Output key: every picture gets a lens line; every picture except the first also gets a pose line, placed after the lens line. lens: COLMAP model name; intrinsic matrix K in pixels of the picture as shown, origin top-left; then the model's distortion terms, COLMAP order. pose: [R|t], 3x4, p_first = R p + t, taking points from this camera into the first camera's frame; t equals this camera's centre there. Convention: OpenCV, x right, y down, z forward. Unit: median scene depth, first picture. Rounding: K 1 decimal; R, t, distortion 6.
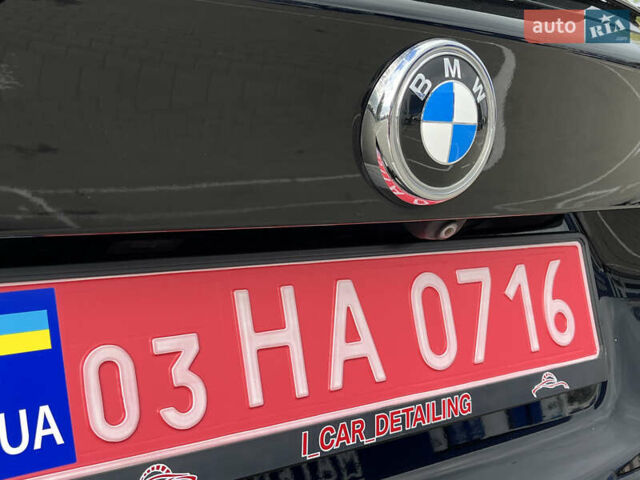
lens RADIAL K [[756.1, 0, 317.0], [0, 756.1, 239.3], [0, 0, 1]] dist [0.118772, -0.281336]
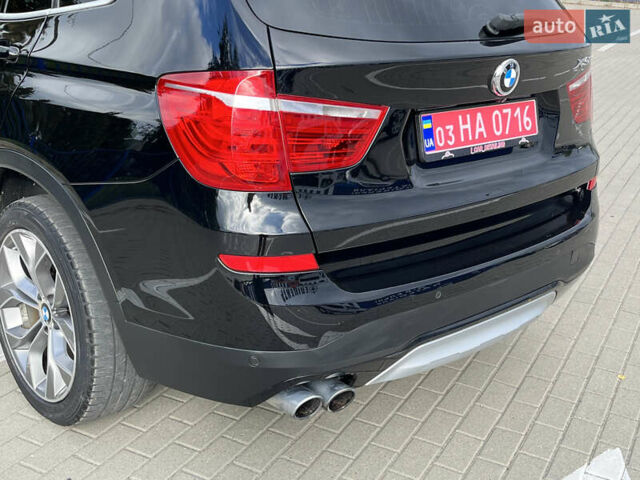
lens RADIAL K [[756.1, 0, 317.0], [0, 756.1, 239.3], [0, 0, 1]] dist [0.118772, -0.281336]
pose [[0.997486, -0.006195, 0.070593, -1.167421], [-0.011079, 0.970287, 0.241703, -0.276546], [-0.069993, -0.241877, 0.967779, -3.190213]]
